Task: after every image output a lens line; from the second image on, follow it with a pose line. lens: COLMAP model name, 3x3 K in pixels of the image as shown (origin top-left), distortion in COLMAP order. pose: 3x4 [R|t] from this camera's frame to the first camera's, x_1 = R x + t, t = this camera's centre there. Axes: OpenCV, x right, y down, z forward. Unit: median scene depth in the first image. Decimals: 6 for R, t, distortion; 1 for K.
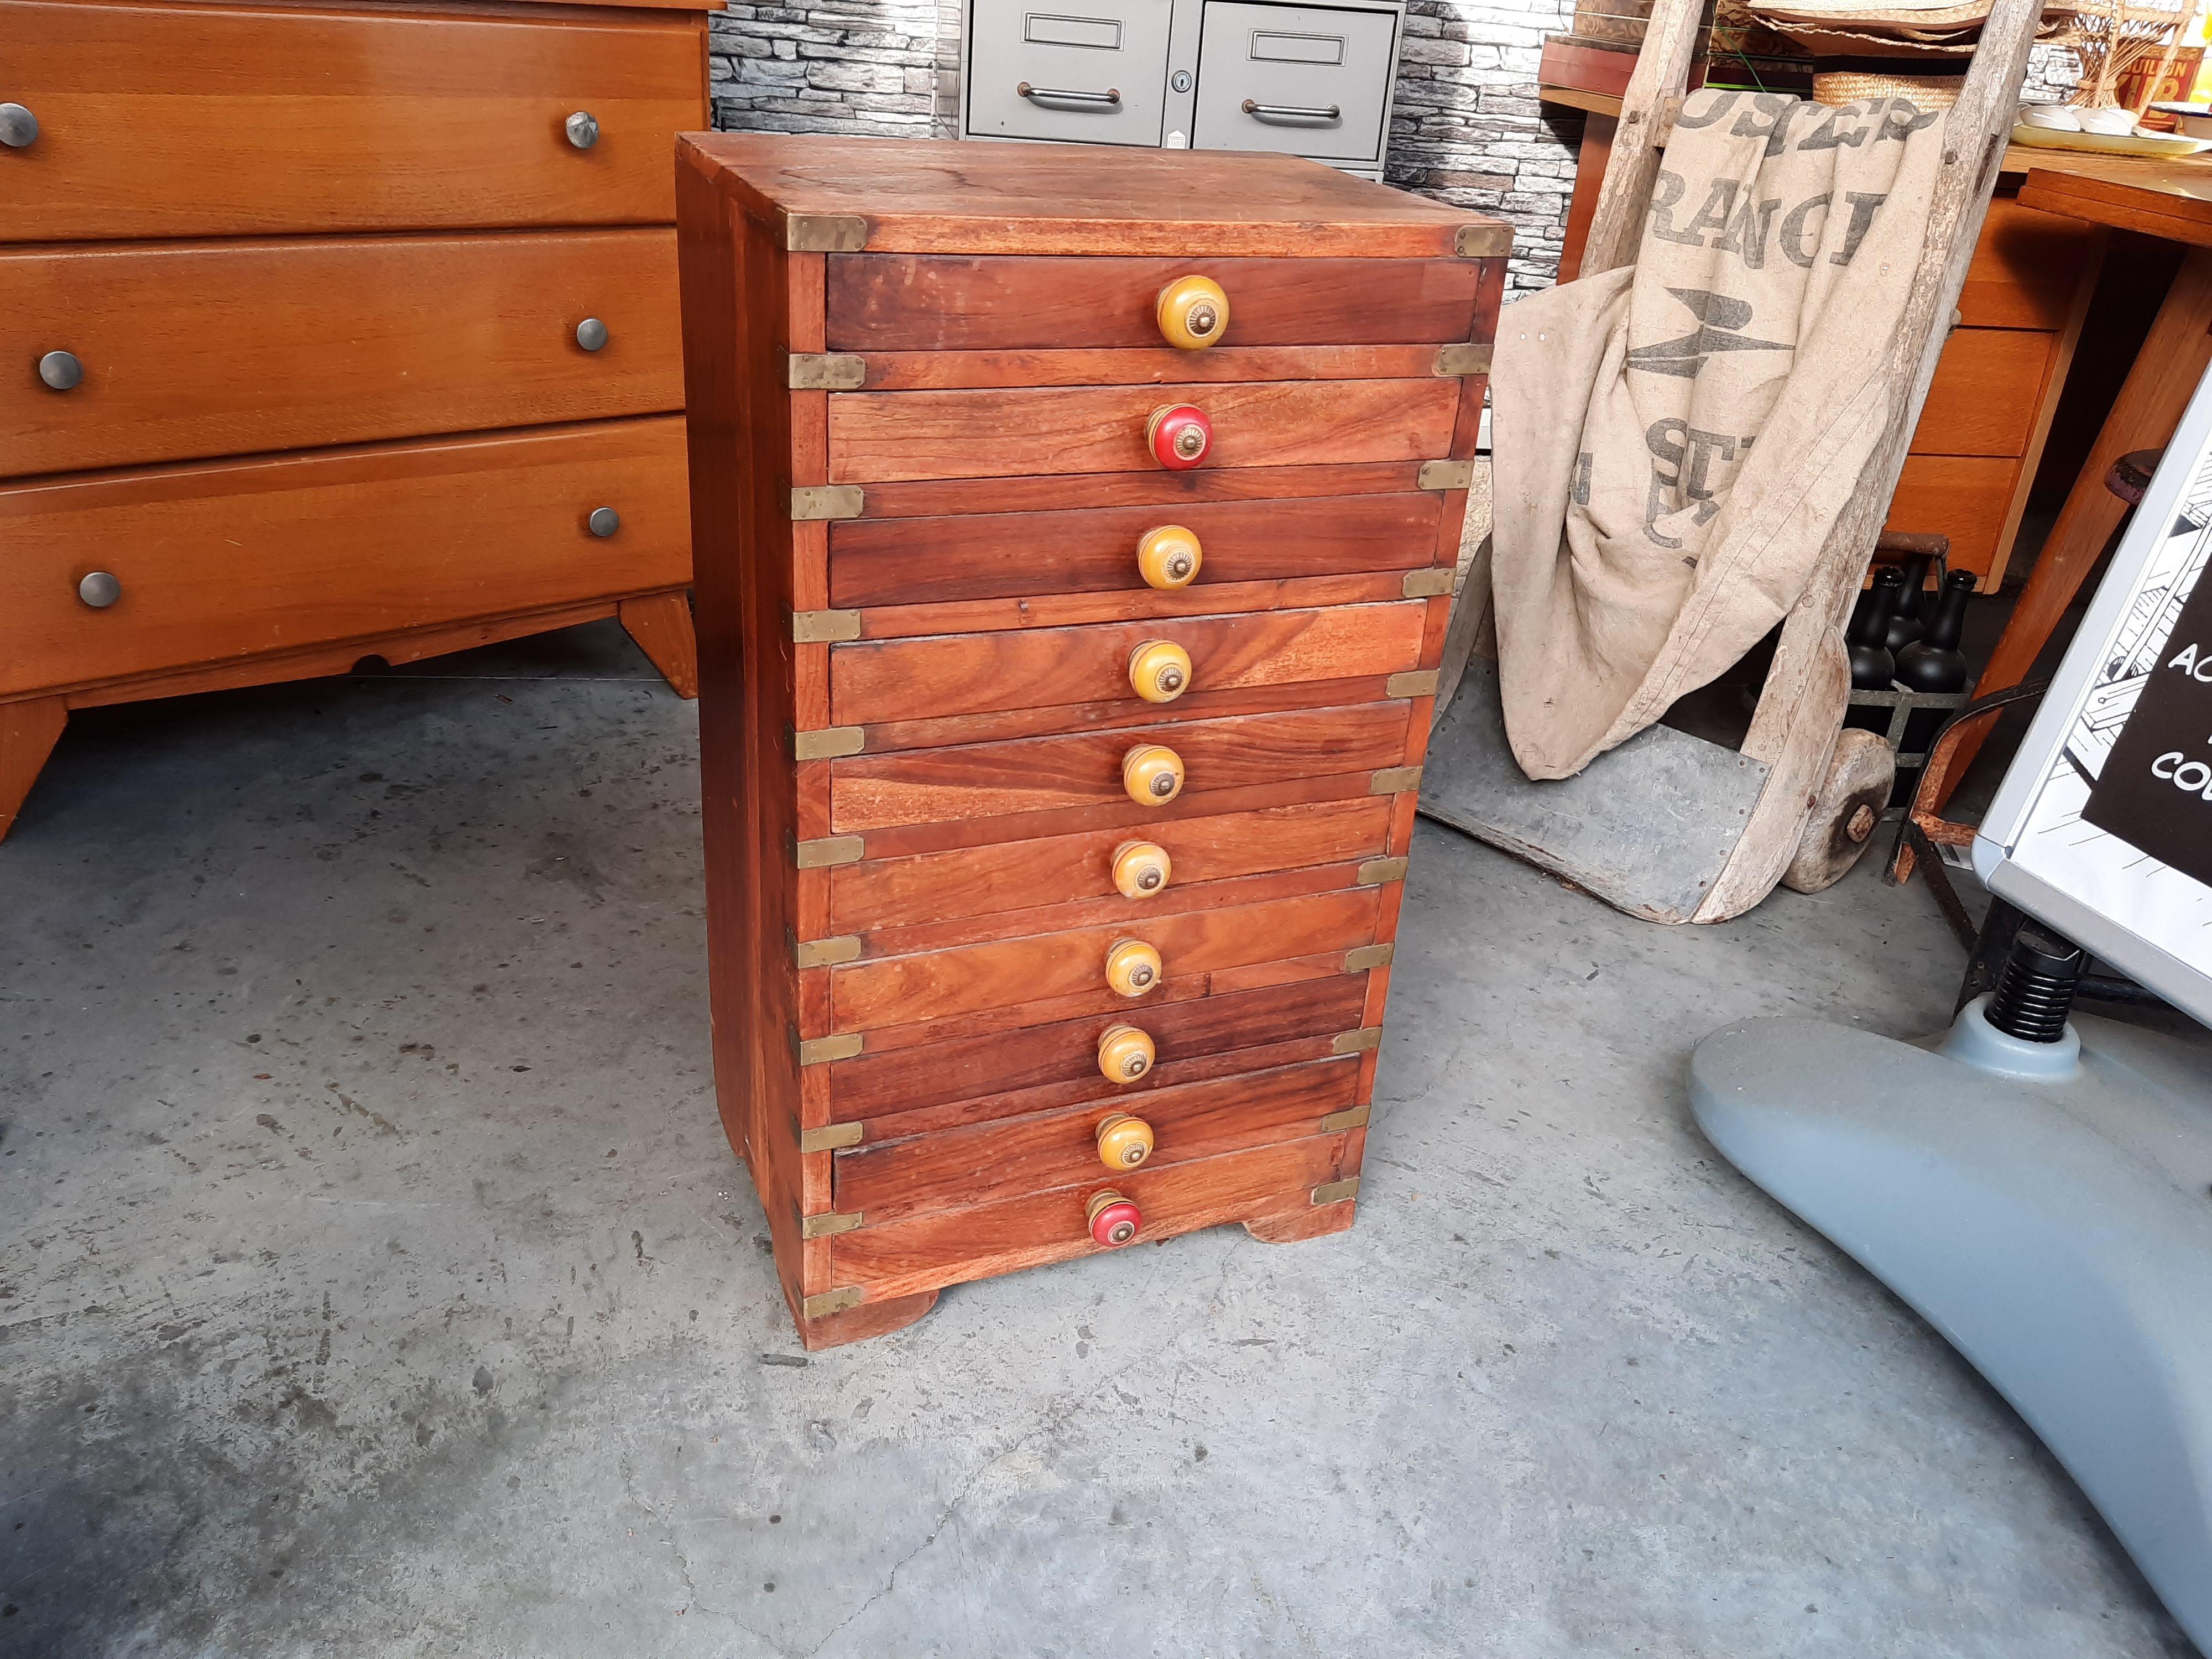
lens RADIAL K [[1766.8, 0, 1110.5], [0, 1766.8, 821.2], [0, 0, 1]] dist [0.067420, -0.074145]
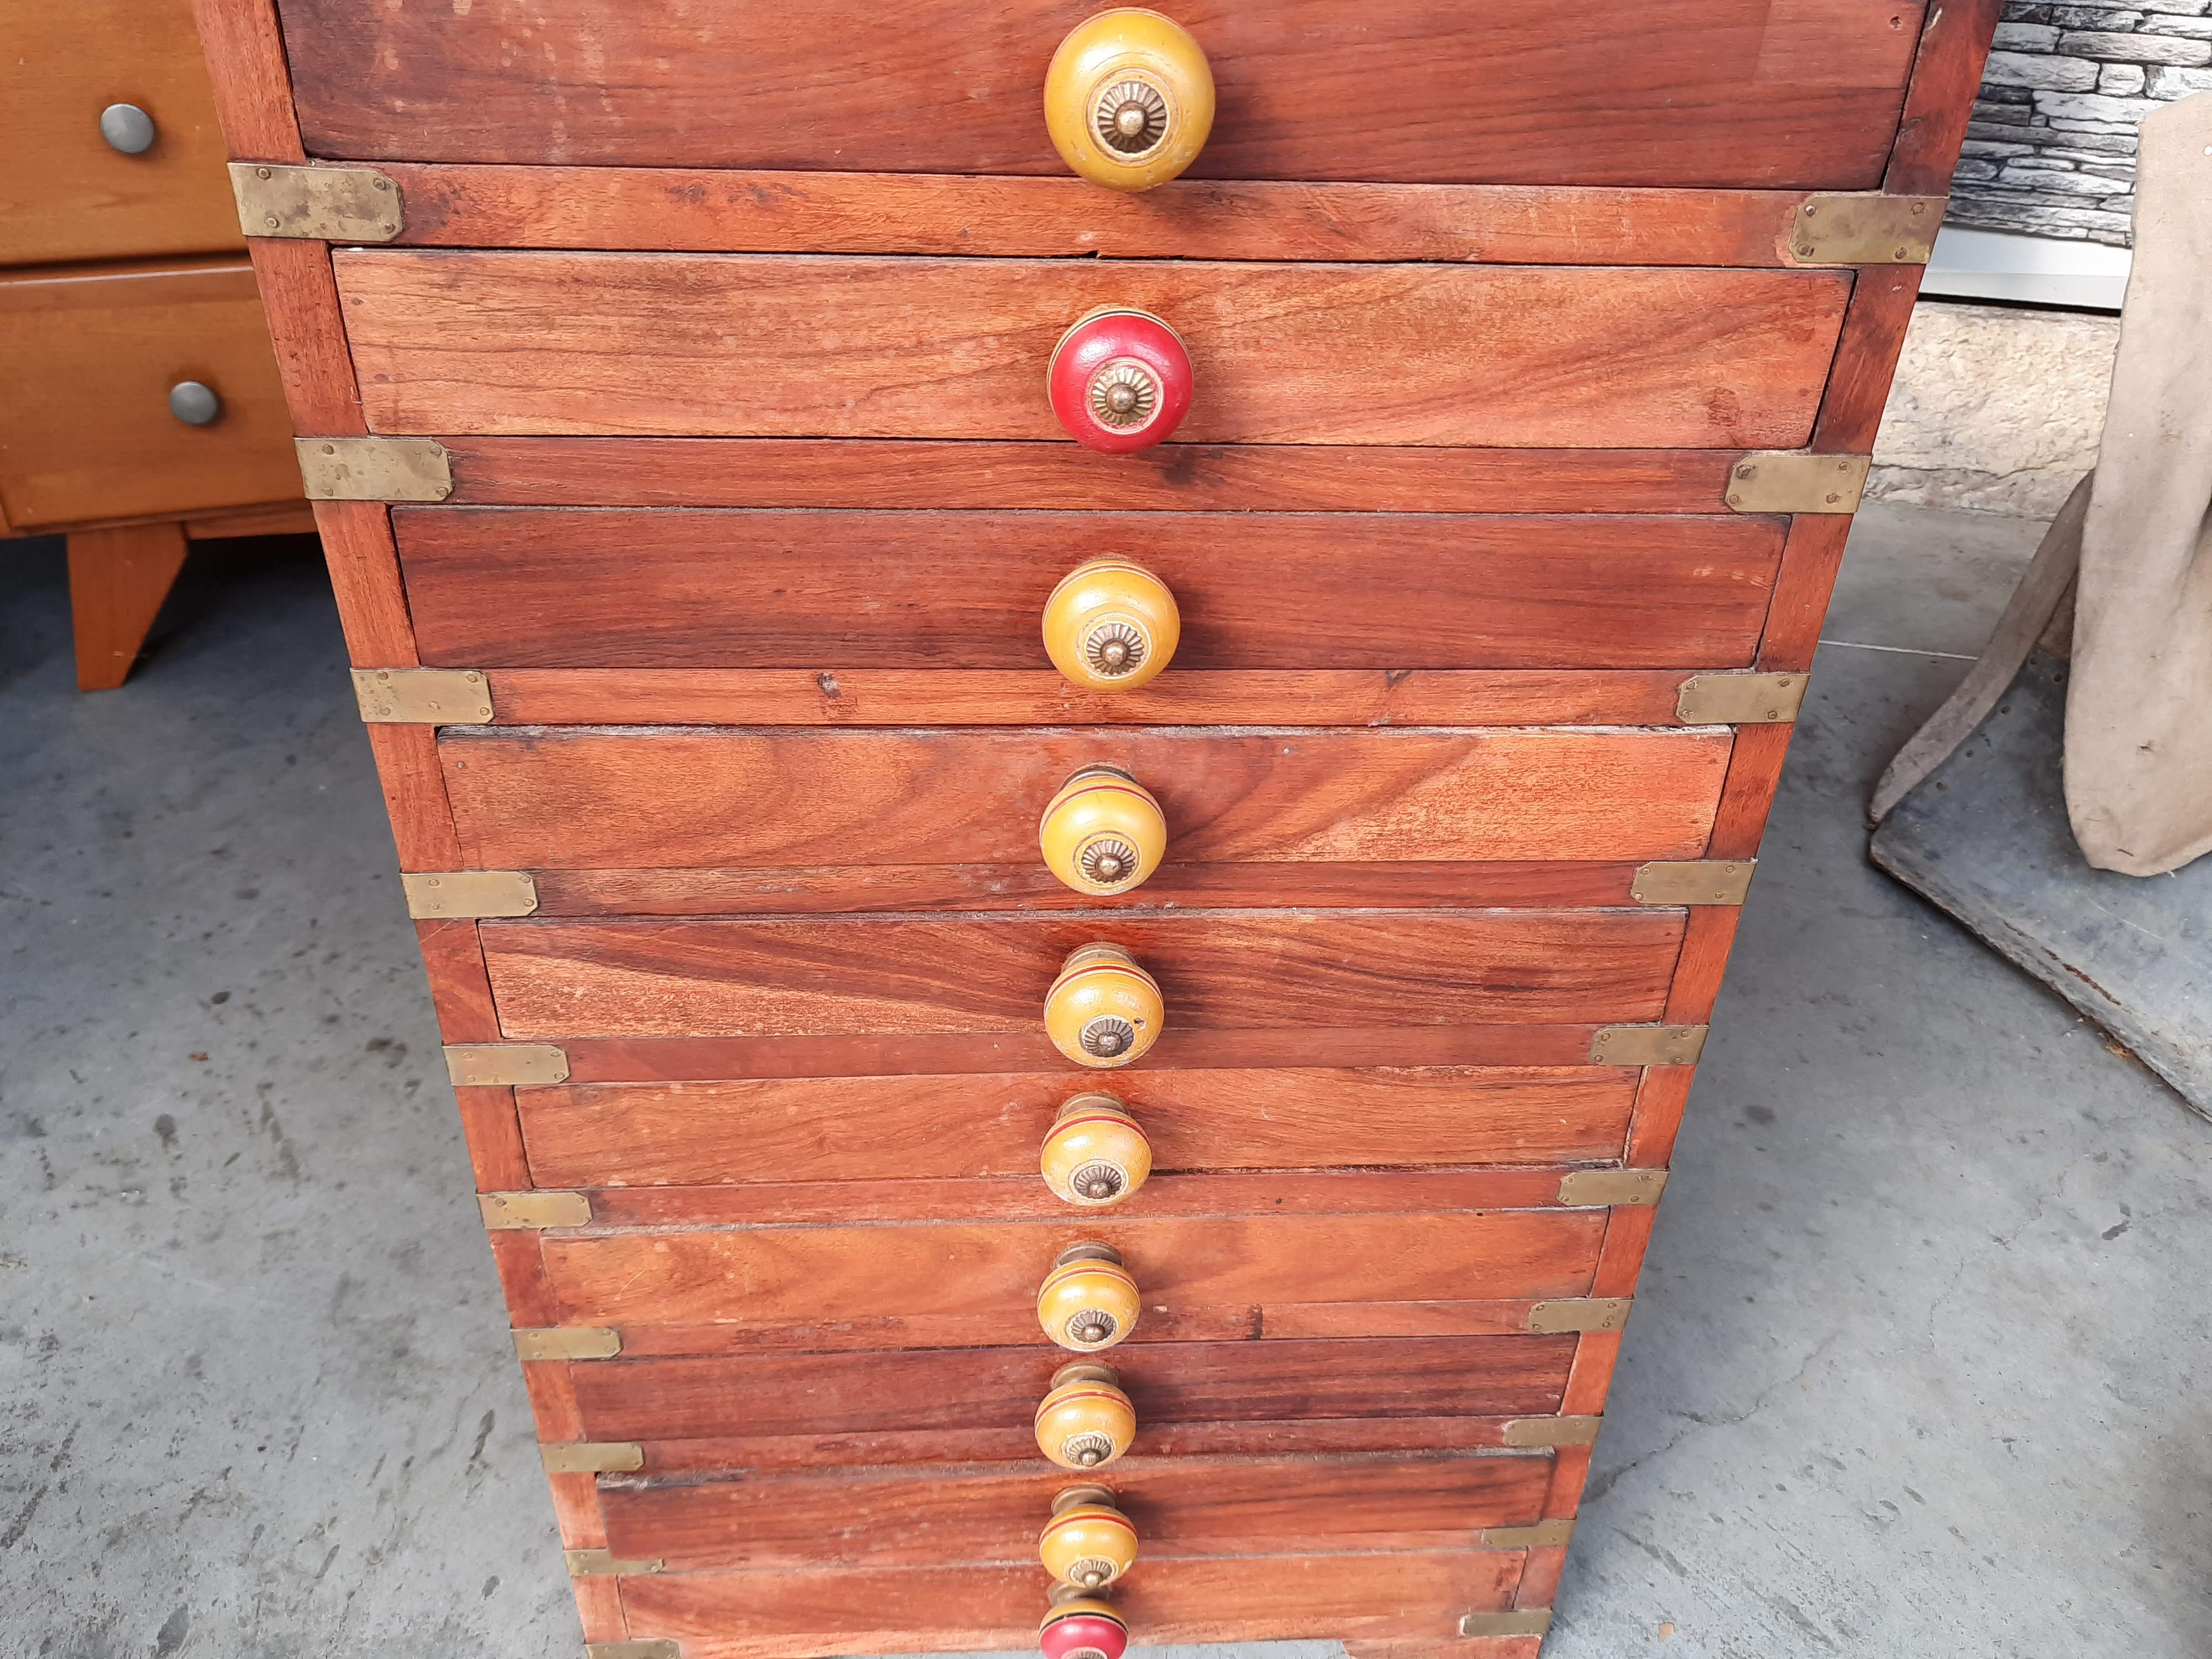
lens RADIAL K [[1786.6, 0, 1108.0], [0, 1786.6, 819.4], [0, 0, 1]] dist [0.041995, -0.042242]
pose [[0.941829, 0.151820, -0.299849, 0.157623], [-0.117488, 0.984595, 0.129494, -0.135073], [0.314889, -0.086732, 0.945157, 0.453324]]
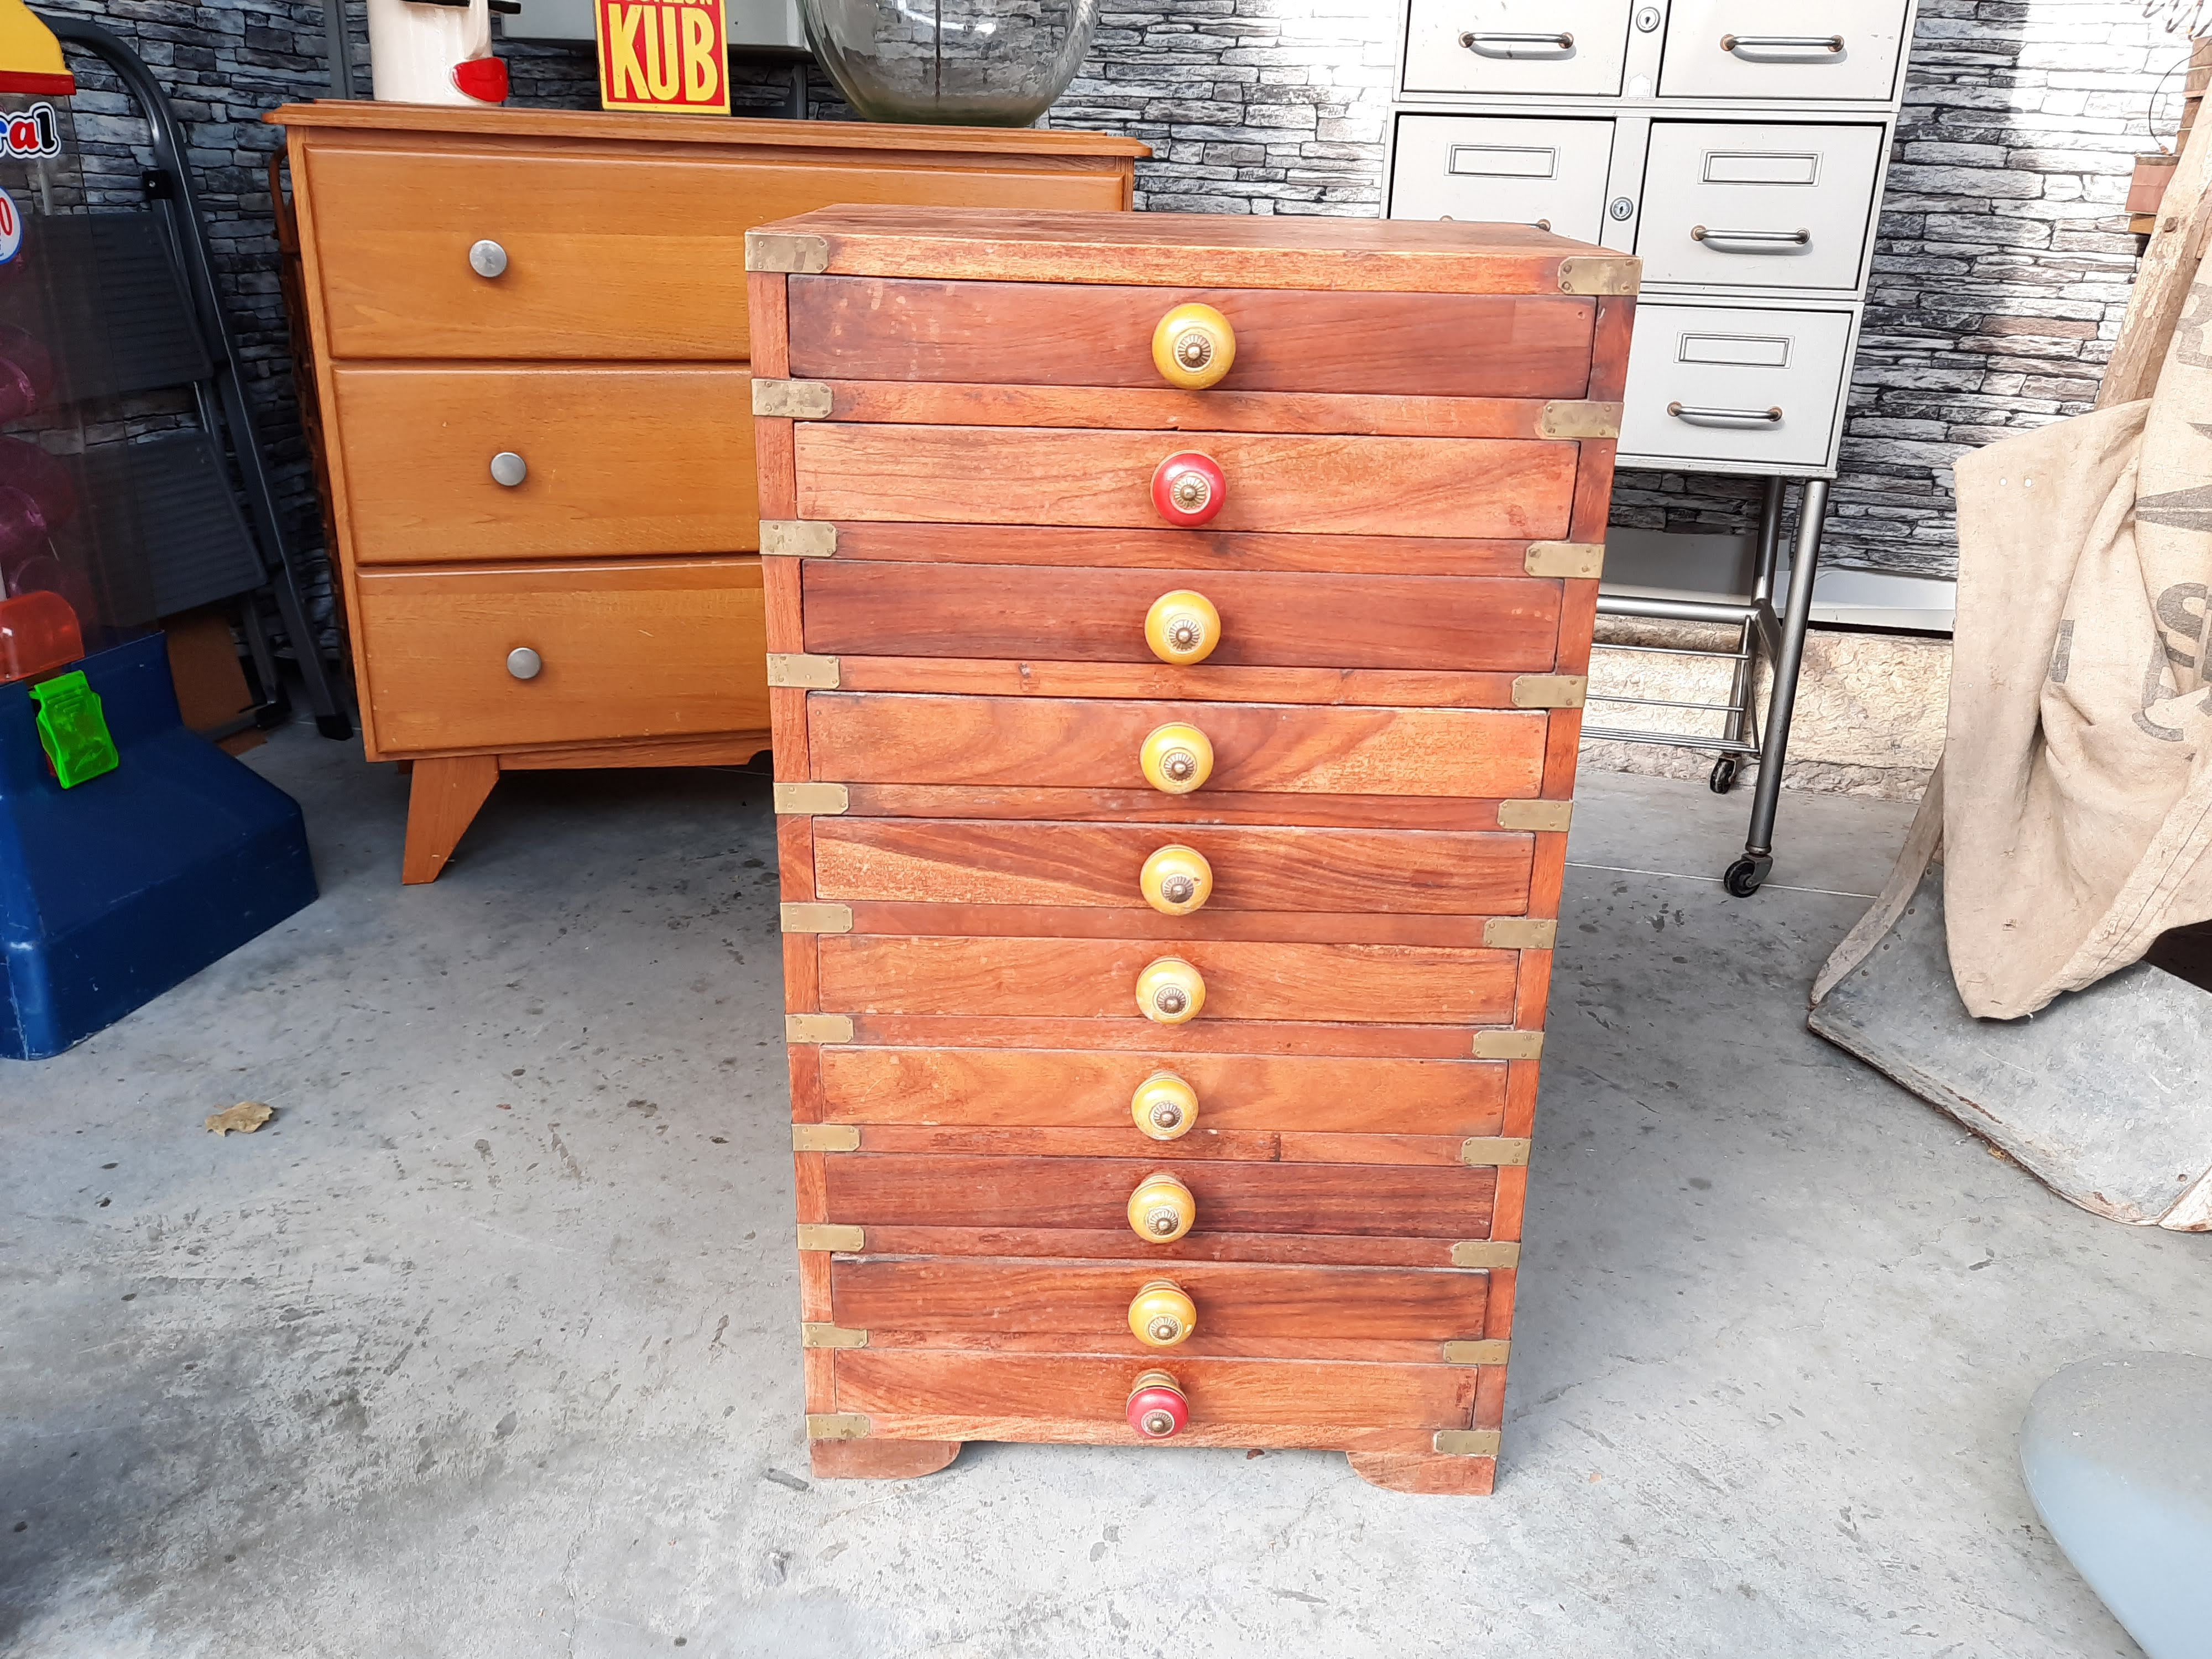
lens RADIAL K [[1771.1, 0, 1110.1], [0, 1771.1, 819.8], [0, 0, 1]] dist [0.057297, -0.057642]
pose [[0.920474, 0.093612, -0.379426, 0.290152], [-0.137452, 0.986403, -0.090090, 0.025200], [0.365833, 0.135078, 0.920826, 0.160360]]
